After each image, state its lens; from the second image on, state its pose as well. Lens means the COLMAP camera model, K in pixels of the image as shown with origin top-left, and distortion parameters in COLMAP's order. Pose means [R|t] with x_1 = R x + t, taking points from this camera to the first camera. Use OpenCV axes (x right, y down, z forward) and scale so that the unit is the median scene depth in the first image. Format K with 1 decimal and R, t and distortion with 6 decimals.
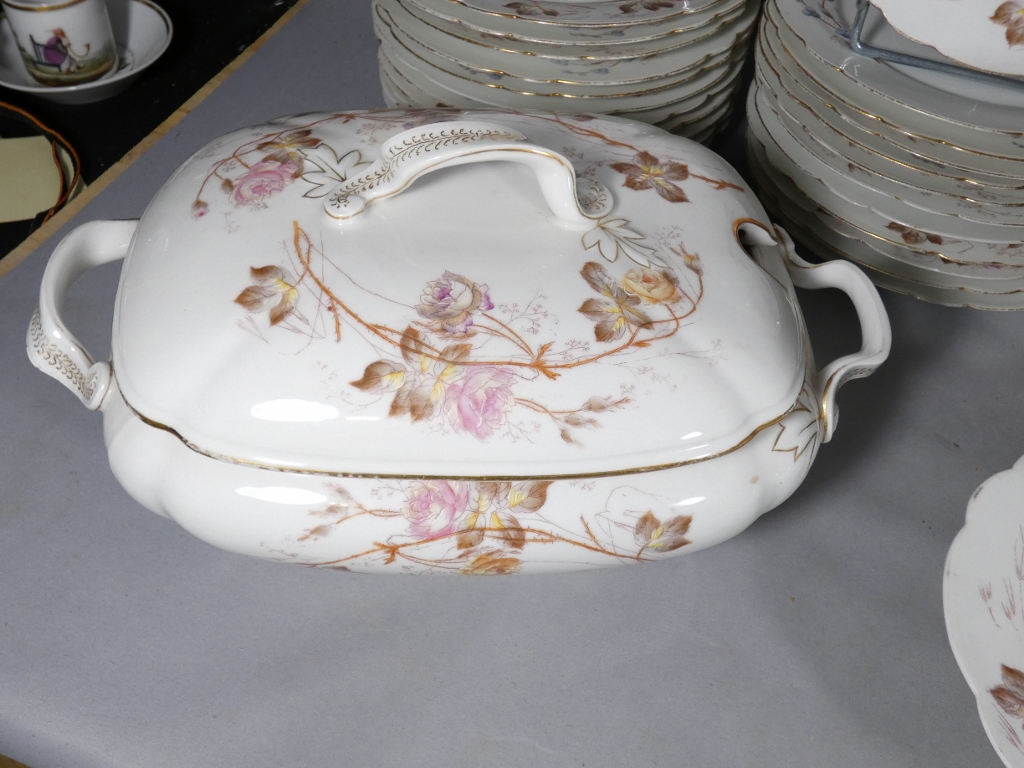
lens RADIAL K [[1036.5, 0, 514.5], [0, 1036.5, 376.4], [0, 0, 1]] dist [-0.007550, -0.038846]
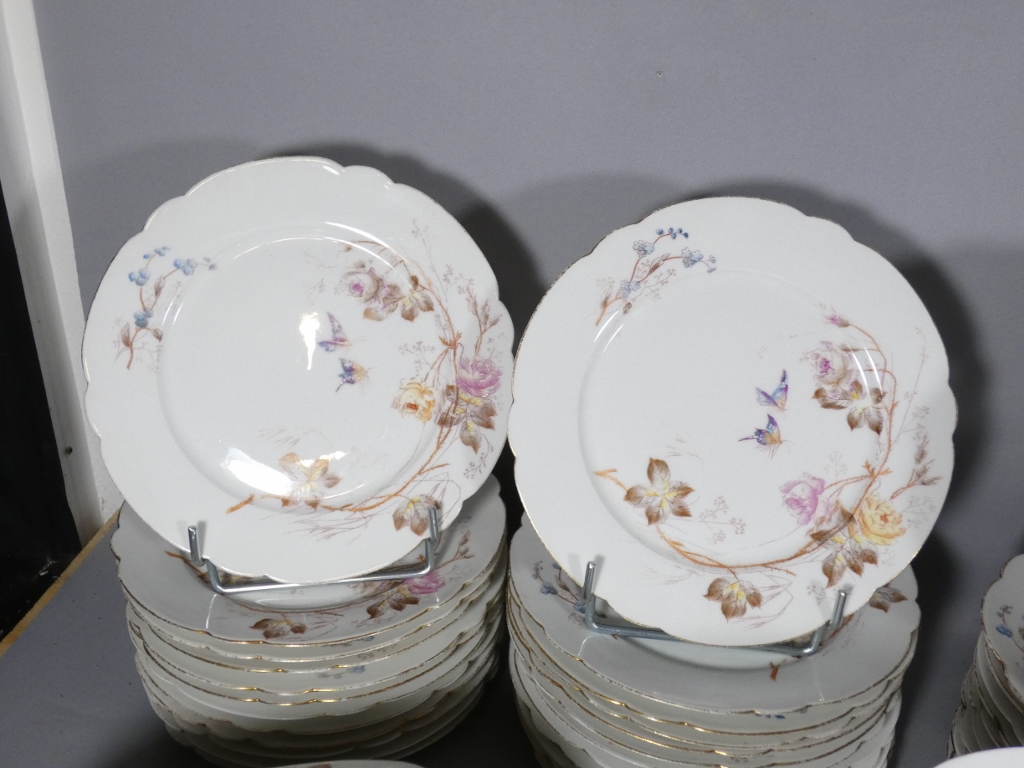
lens RADIAL K [[1036.5, 0, 514.5], [0, 1036.5, 376.4], [0, 0, 1]] dist [-0.007550, -0.038846]
pose [[0.979898, -0.098037, 0.173748, 0.090571], [0.151244, 0.933008, -0.326531, -0.217415], [-0.130096, 0.346245, 0.929080, -0.061523]]
